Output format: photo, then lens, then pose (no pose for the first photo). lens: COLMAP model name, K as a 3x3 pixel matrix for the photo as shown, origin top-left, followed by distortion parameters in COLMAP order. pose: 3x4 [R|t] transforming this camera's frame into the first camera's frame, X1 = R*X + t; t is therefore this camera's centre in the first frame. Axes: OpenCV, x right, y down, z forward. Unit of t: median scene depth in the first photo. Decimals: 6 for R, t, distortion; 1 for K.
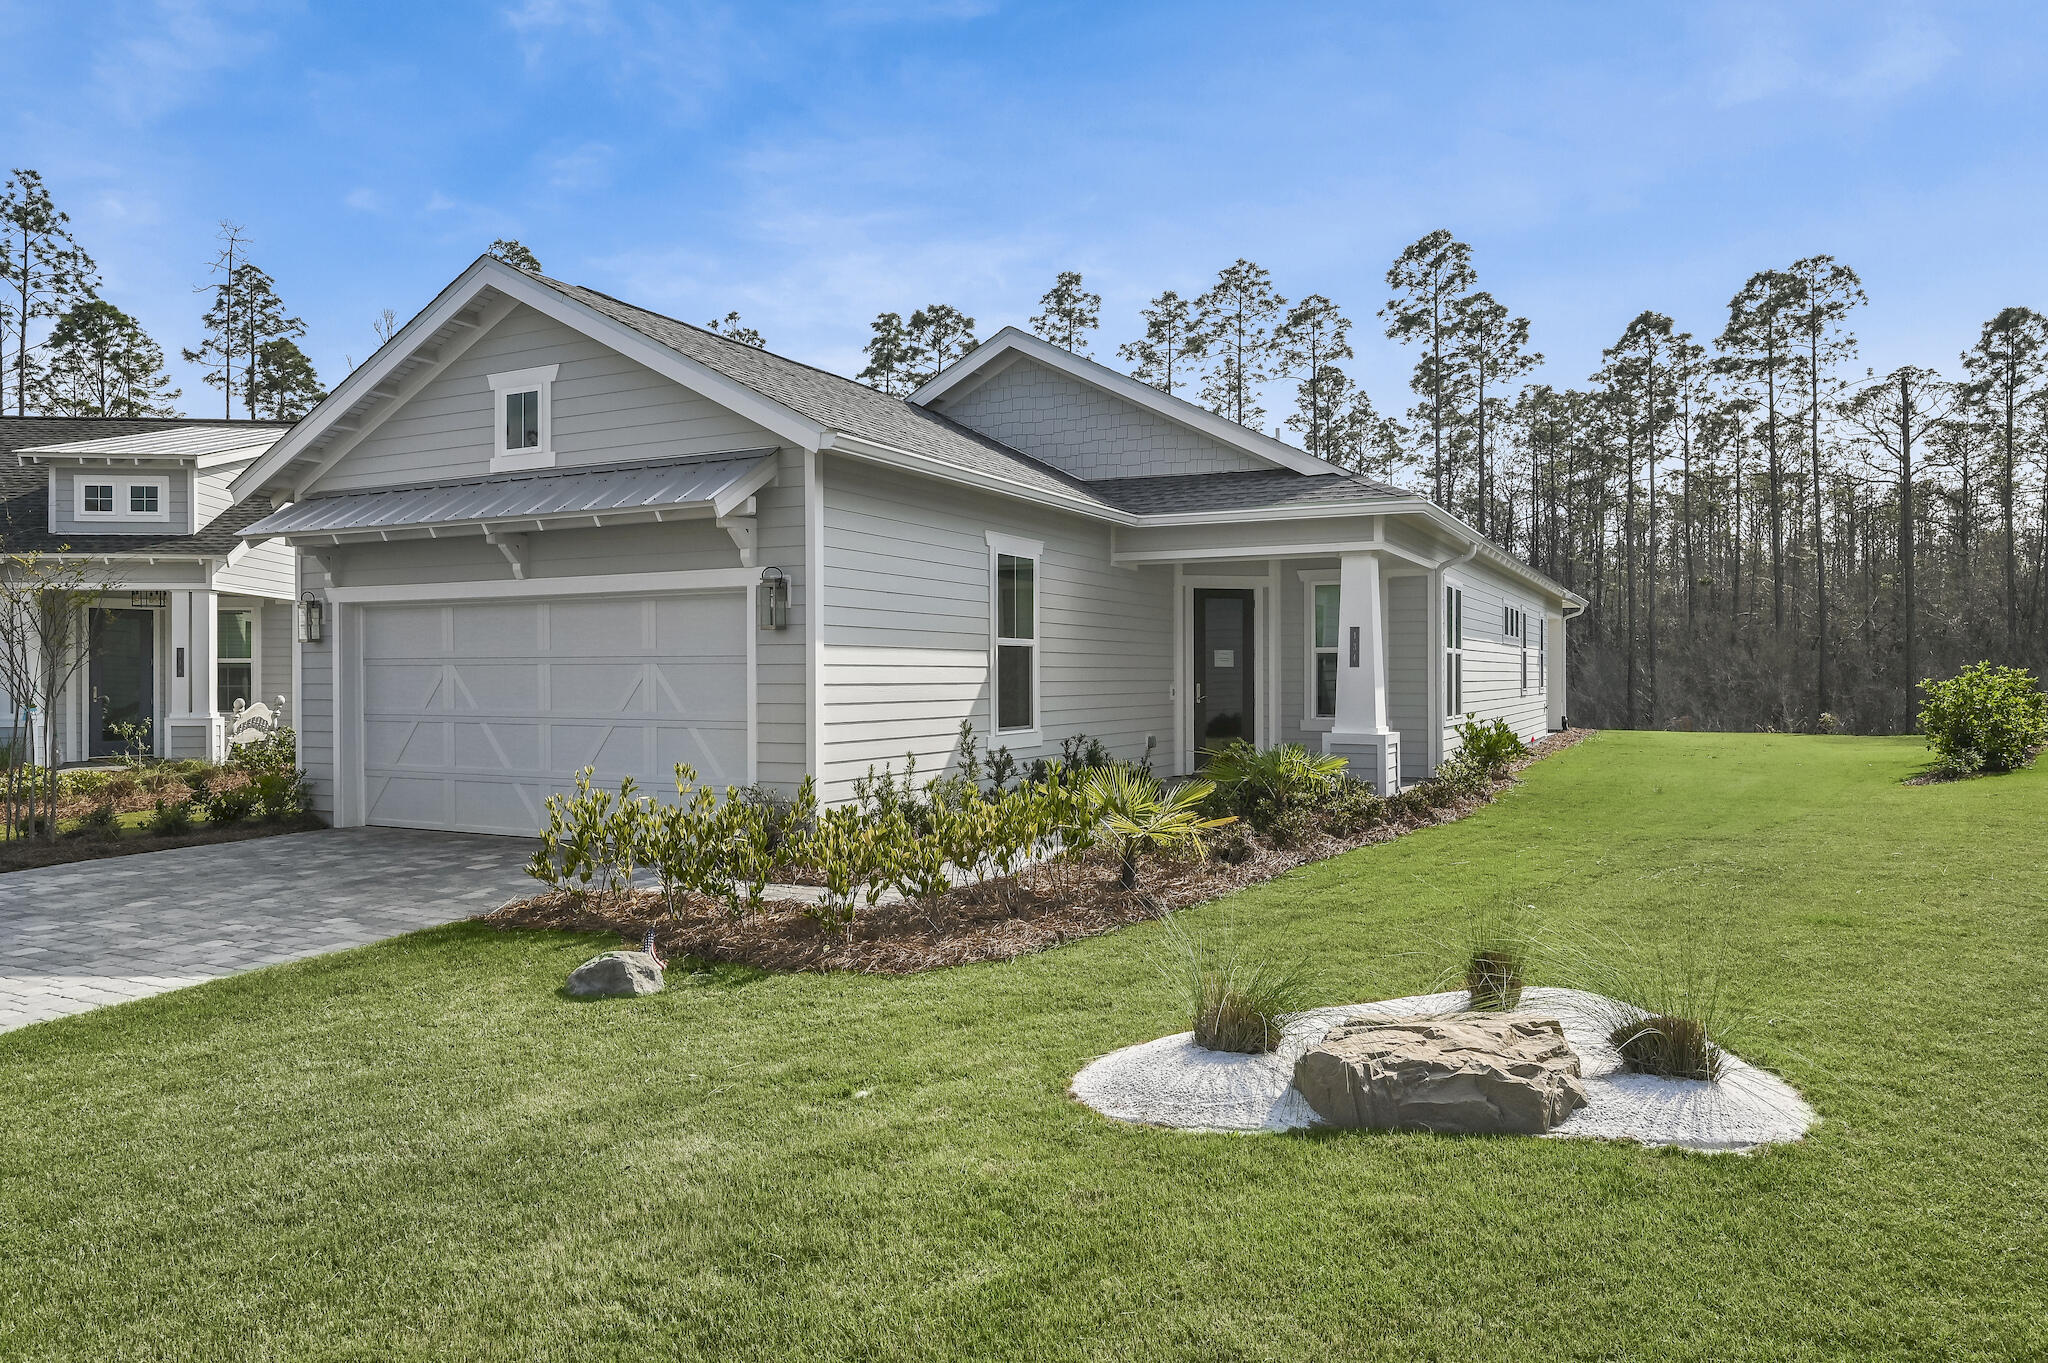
lens RADIAL K [[1304.2, 0, 1022.4], [0, 1304.2, 677.1], [0, 0, 1]] dist [0.010695, 0.000243]
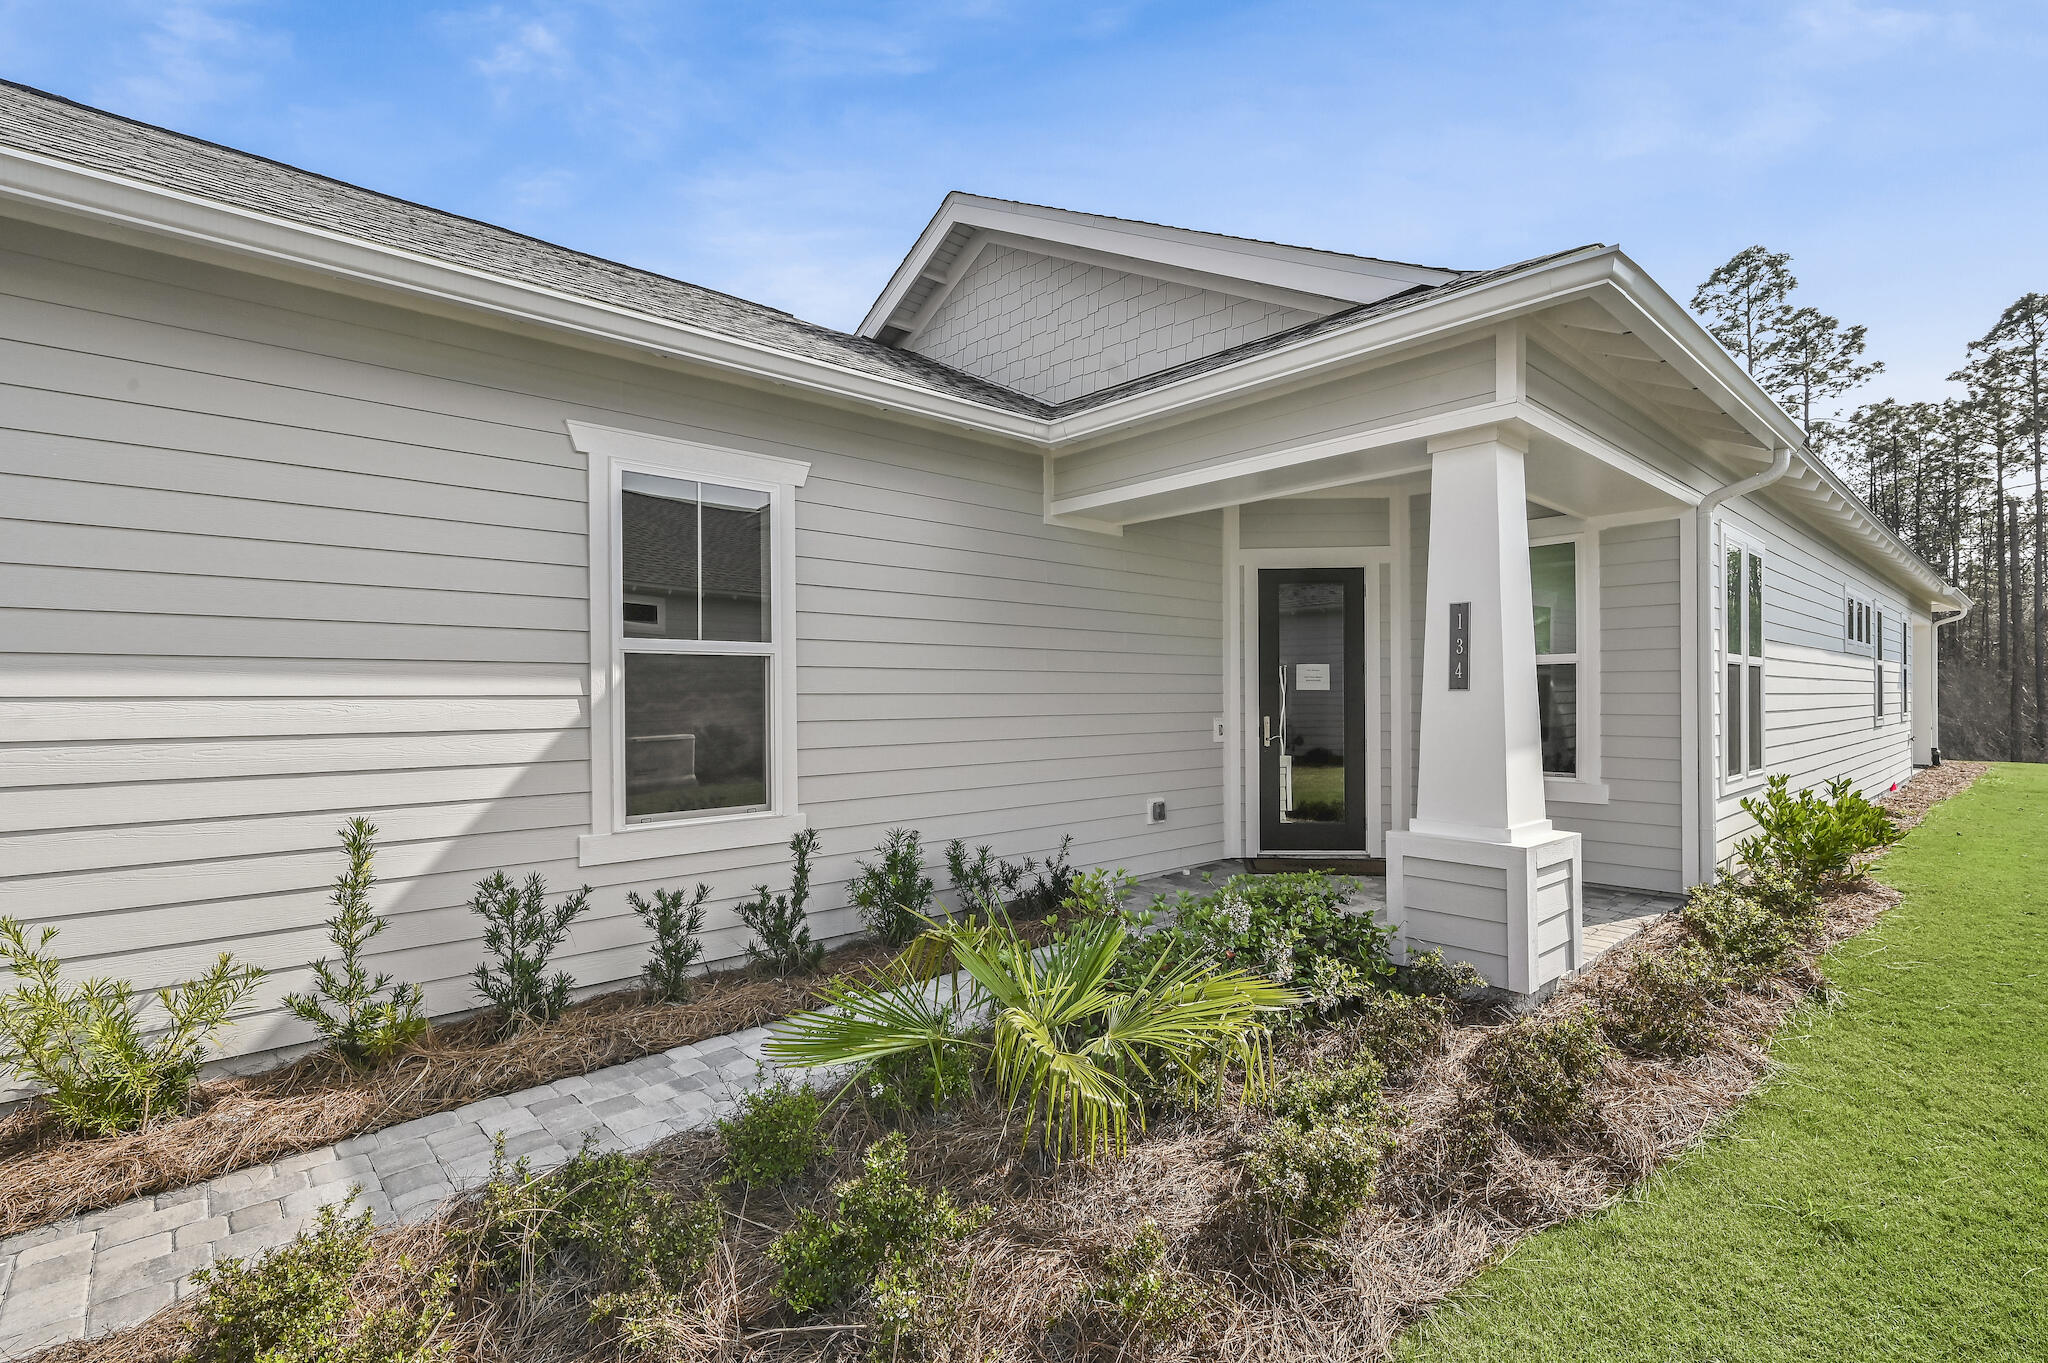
lens RADIAL K [[951.4, 0, 1026.9], [0, 951.4, 688.2], [0, 0, 1]] dist [0.006020, 0.001974]
pose [[0.940005, -0.006466, -0.341099, 0.096028], [0.003111, 0.999941, -0.010382, -0.002285], [0.341147, 0.008698, 0.939970, 0.269506]]
